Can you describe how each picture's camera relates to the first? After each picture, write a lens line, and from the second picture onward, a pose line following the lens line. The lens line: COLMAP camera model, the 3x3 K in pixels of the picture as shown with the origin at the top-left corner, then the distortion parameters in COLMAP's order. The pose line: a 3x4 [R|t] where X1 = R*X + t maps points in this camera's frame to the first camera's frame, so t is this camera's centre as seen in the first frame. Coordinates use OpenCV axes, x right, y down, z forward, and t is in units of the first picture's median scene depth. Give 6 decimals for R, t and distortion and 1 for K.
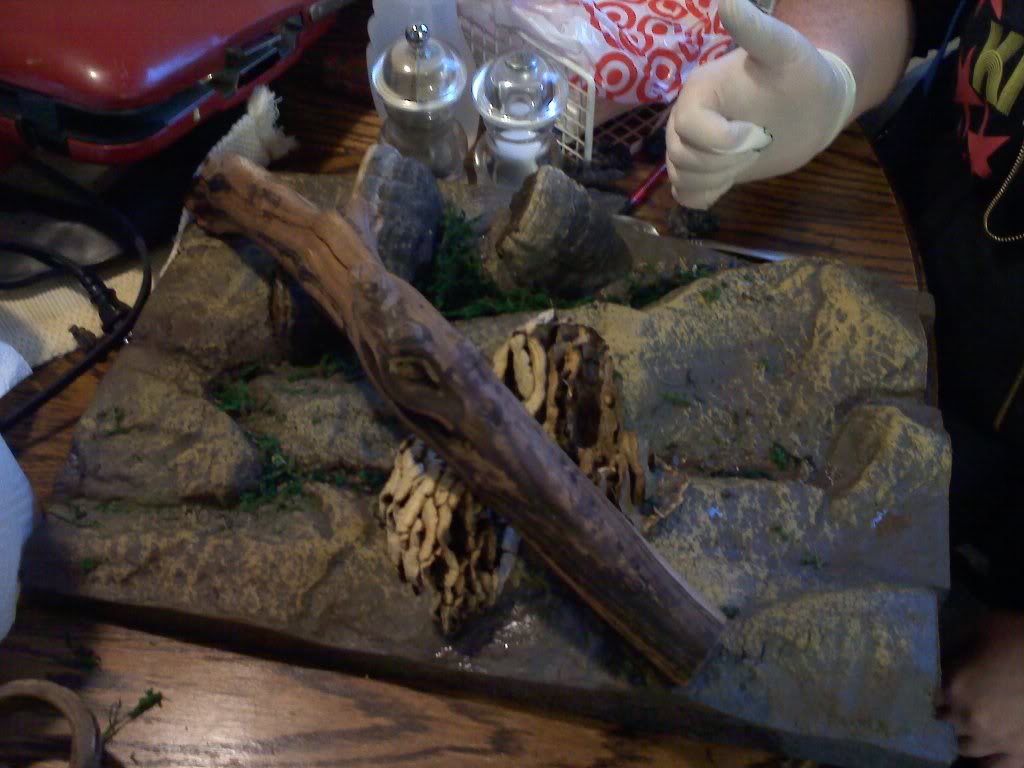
lens RADIAL K [[1138.8, 0, 512.0], [0, 1138.8, 384.0], [0, 0, 1]] dist [0.089483, -0.000426]
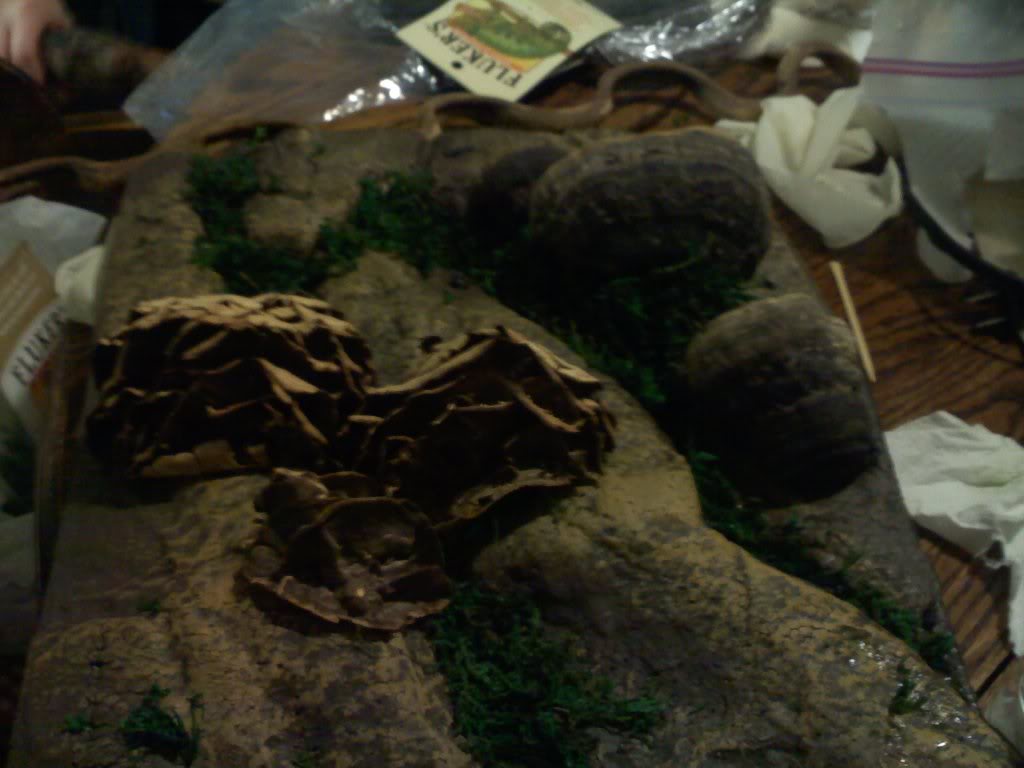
lens RADIAL K [[1200.6, 0, 536.1], [0, 1200.6, 382.7], [0, 0, 1]] dist [-0.015830, -0.035903]
pose [[0.353357, 0.630260, -0.691311, 0.490696], [-0.767299, 0.618007, 0.171232, -0.153062], [0.535155, 0.469936, 0.701975, 0.483723]]
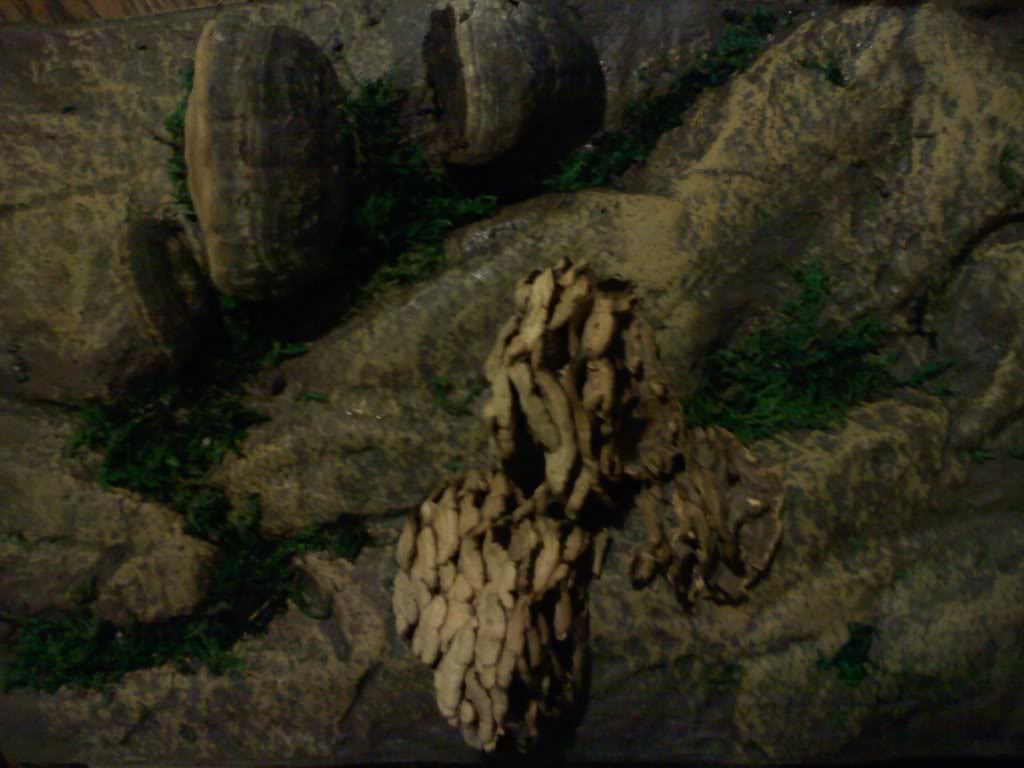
lens RADIAL K [[1181.8, 0, 512.0], [0, 1181.8, 384.0], [0, 0, 1]] dist [-0.000619, -0.035928]
pose [[0.971664, -0.233008, -0.039703, 0.025071], [0.212326, 0.786627, 0.579772, -0.414195], [-0.103860, -0.571774, 0.813811, 0.382682]]
